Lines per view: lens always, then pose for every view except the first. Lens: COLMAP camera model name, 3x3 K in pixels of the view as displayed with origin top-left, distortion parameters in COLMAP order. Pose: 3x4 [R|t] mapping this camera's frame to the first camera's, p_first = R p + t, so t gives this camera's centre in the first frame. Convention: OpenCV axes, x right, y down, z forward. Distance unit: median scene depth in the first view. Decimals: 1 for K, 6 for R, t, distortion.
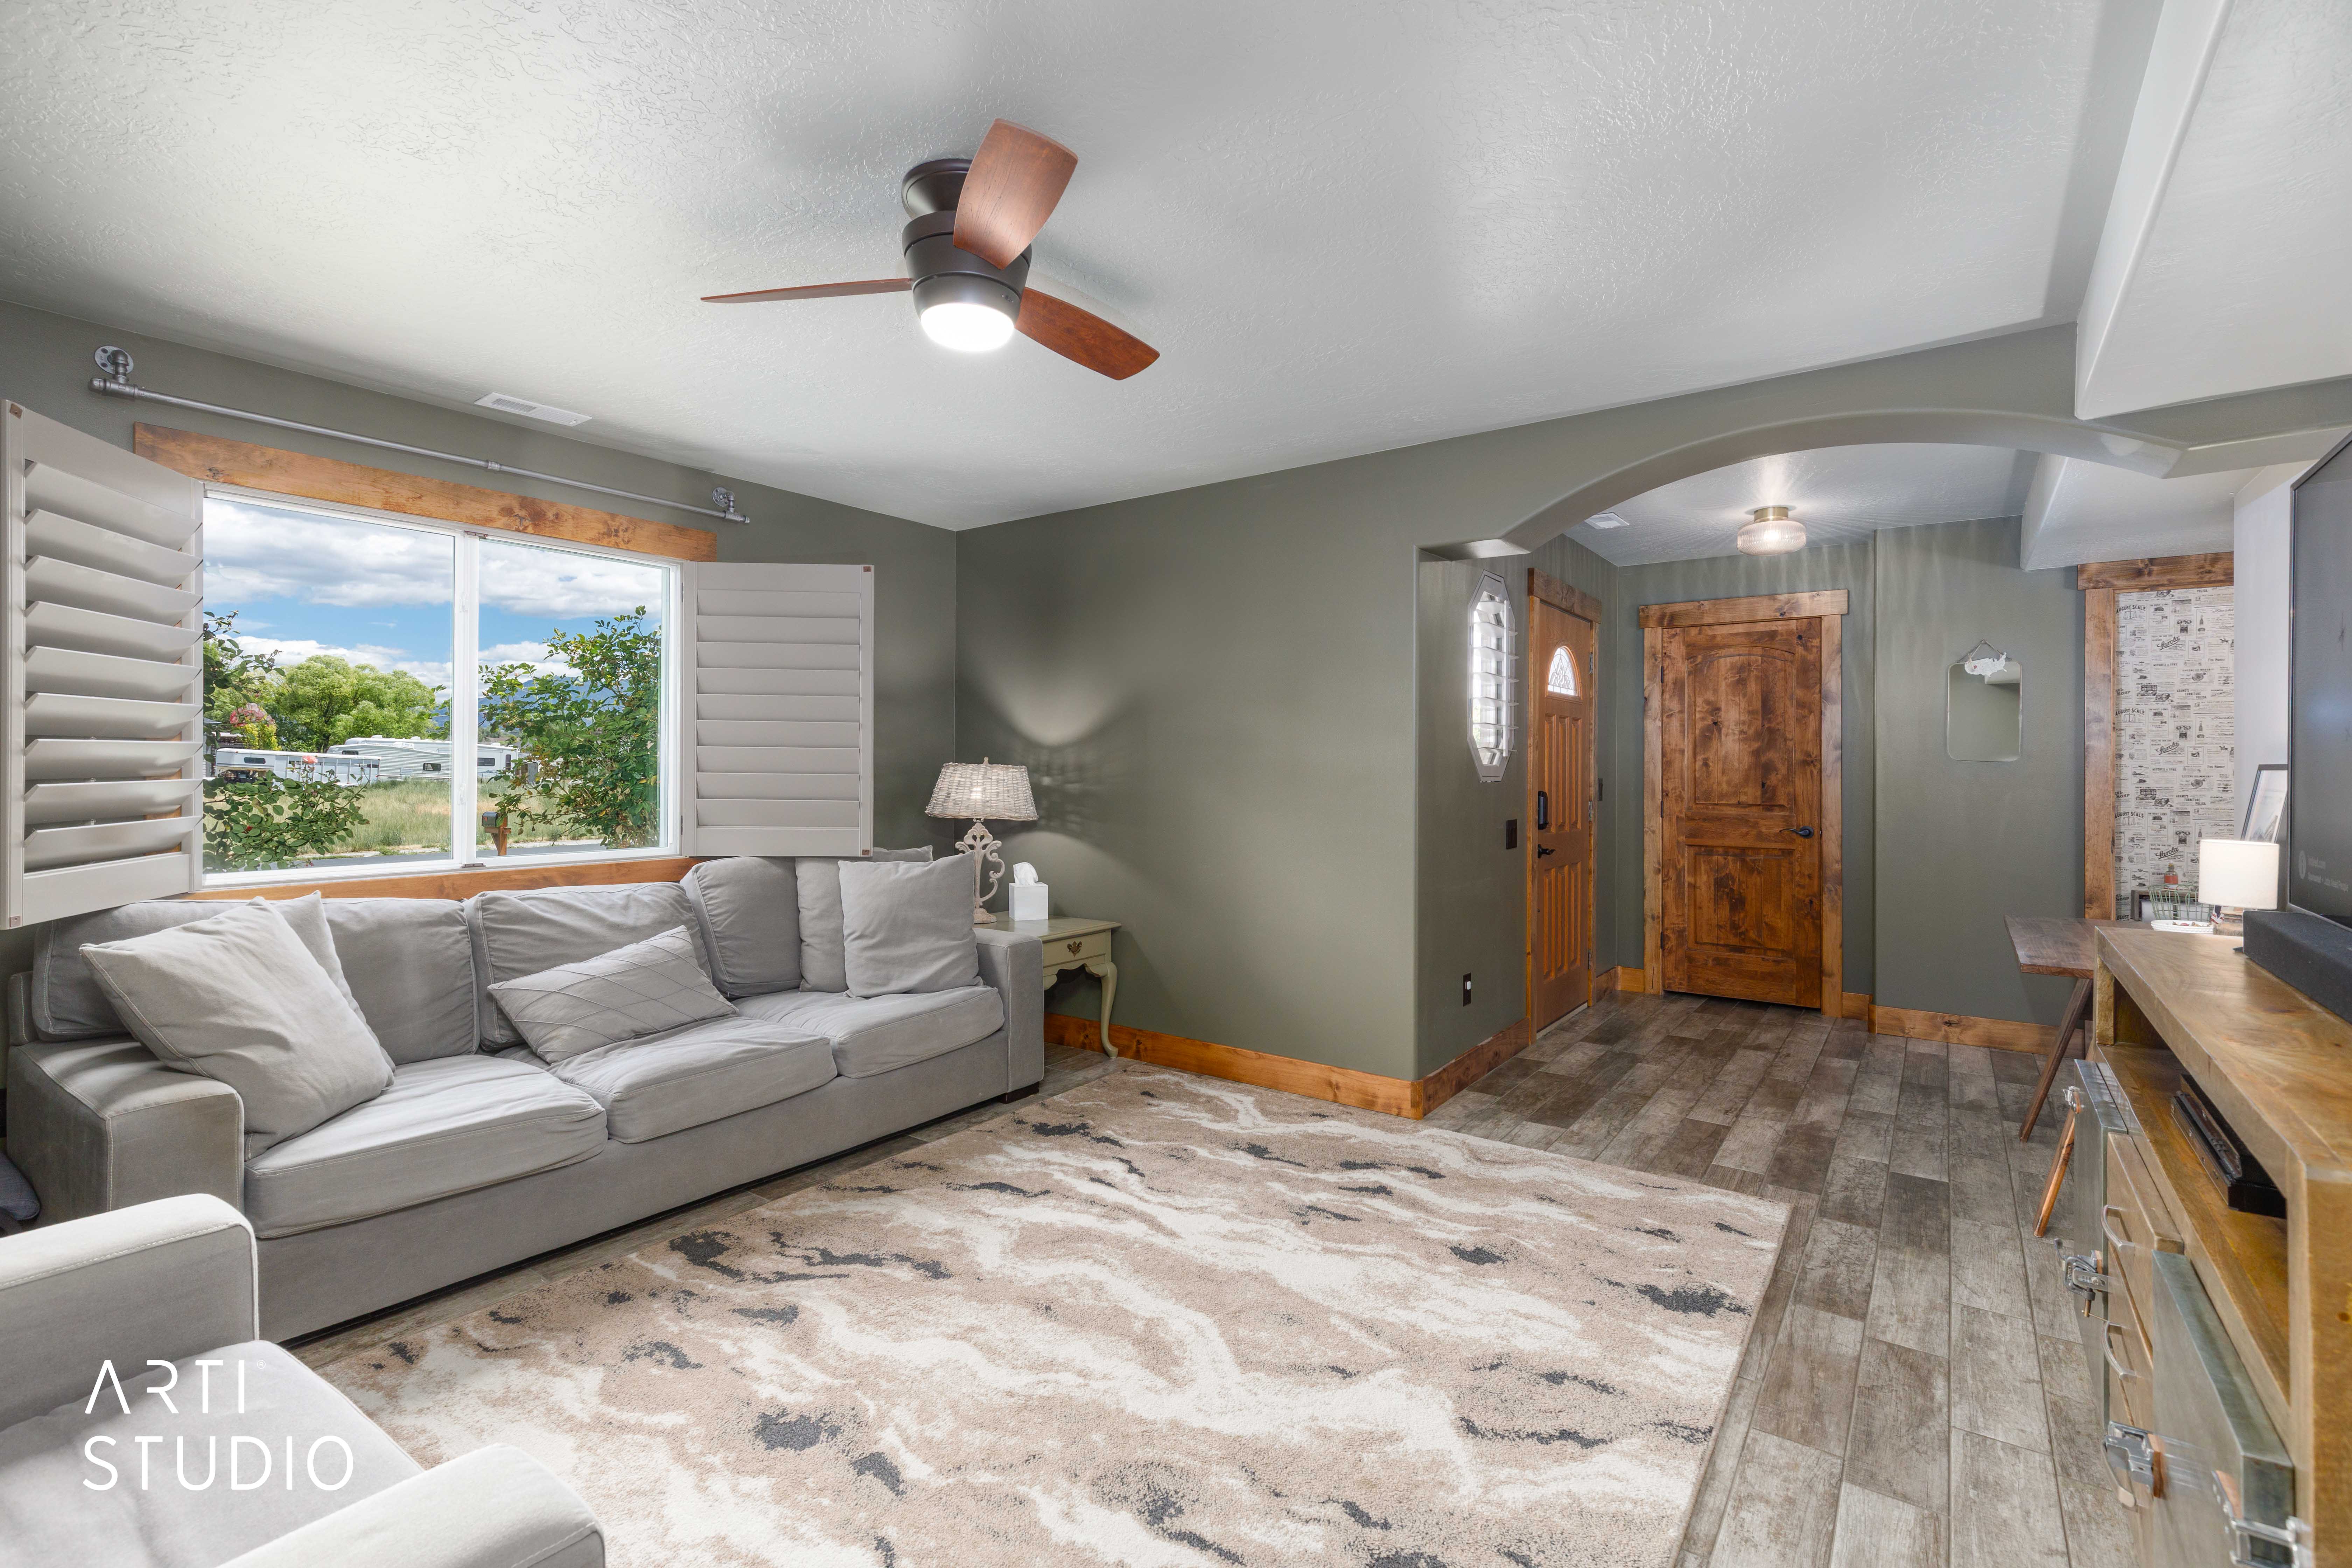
lens RADIAL K [[1063.9, 0, 1168.9], [0, 1063.9, 768.8], [0, 0, 1]] dist [0.006584, -0.000282]
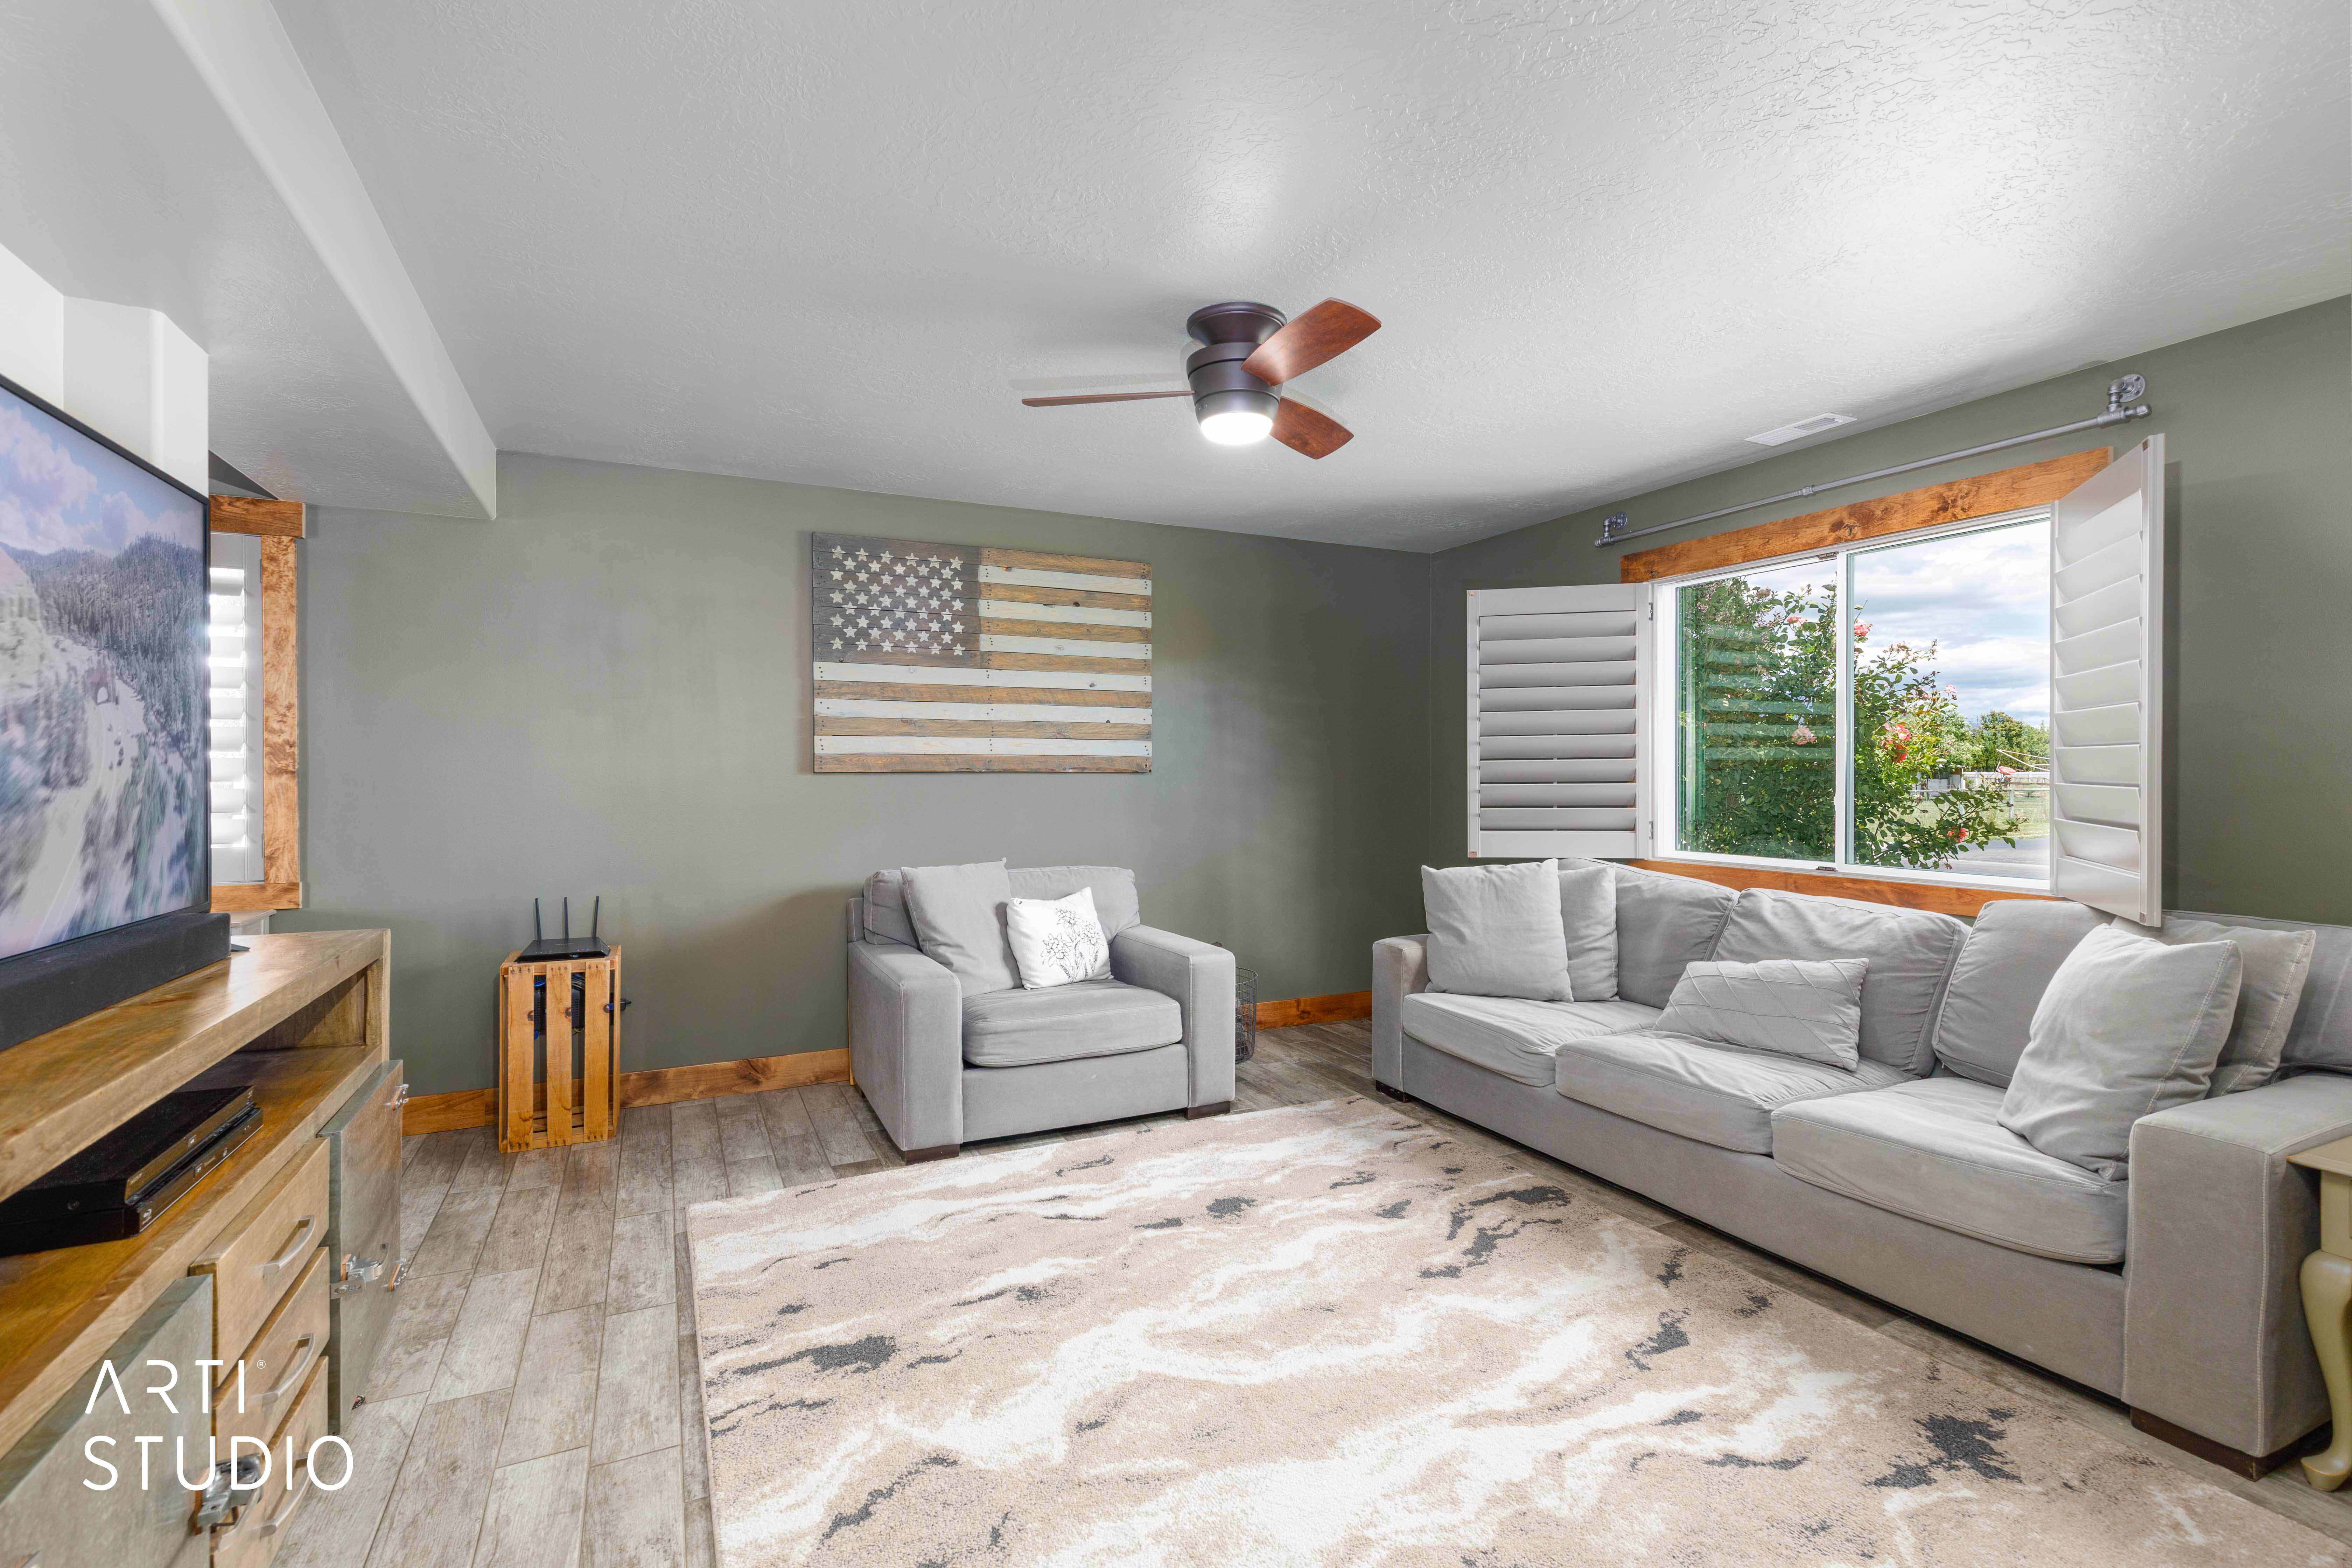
lens RADIAL K [[1063.9, 0, 1167.6], [0, 1063.9, 770.3], [0, 0, 1]] dist [0.006584, -0.000282]
pose [[-0.467284, -0.004822, -0.884094, 0.751713], [-0.004697, 0.999985, -0.002971, -0.000366], [0.884095, 0.002764, -0.467299, 1.177277]]
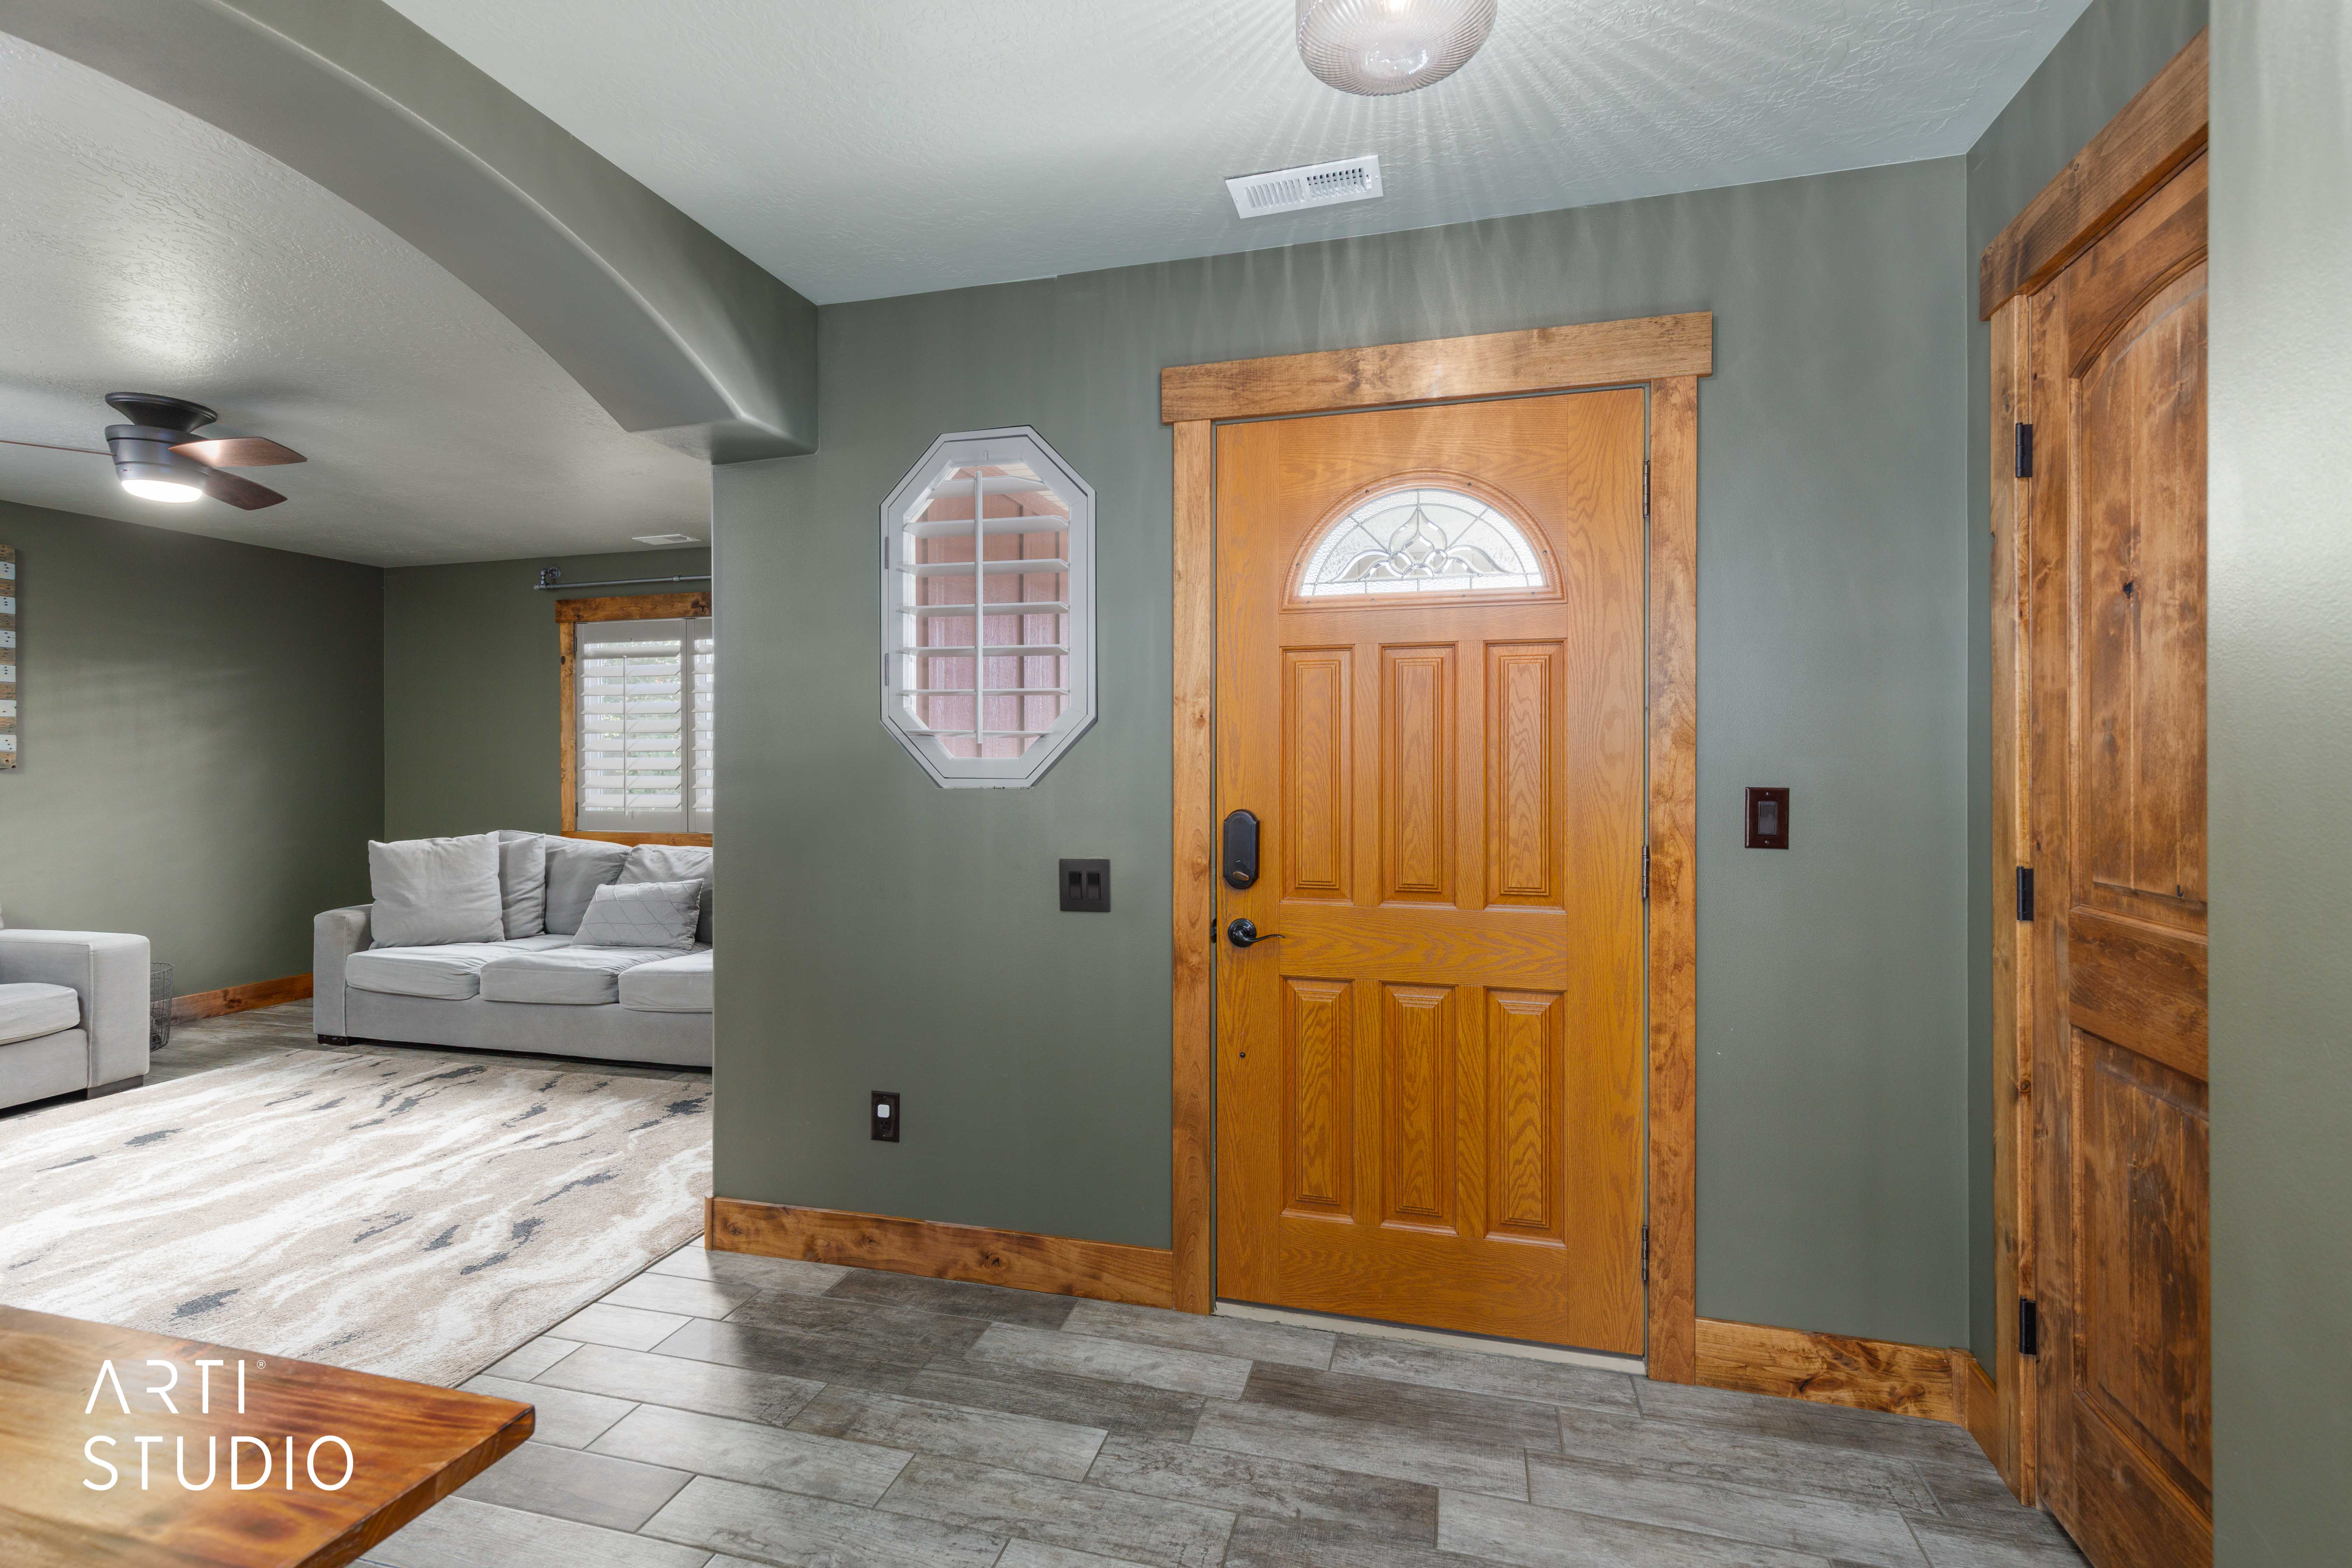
lens RADIAL K [[1063.9, 0, 1167.1], [0, 1063.9, 761.4], [0, 0, 1]] dist [0.006584, -0.000282]
pose [[0.356027, -0.007919, -0.934442, 1.402352], [0.003615, 0.999968, -0.007097, 0.004744], [0.934469, -0.000851, 0.356044, 1.408911]]
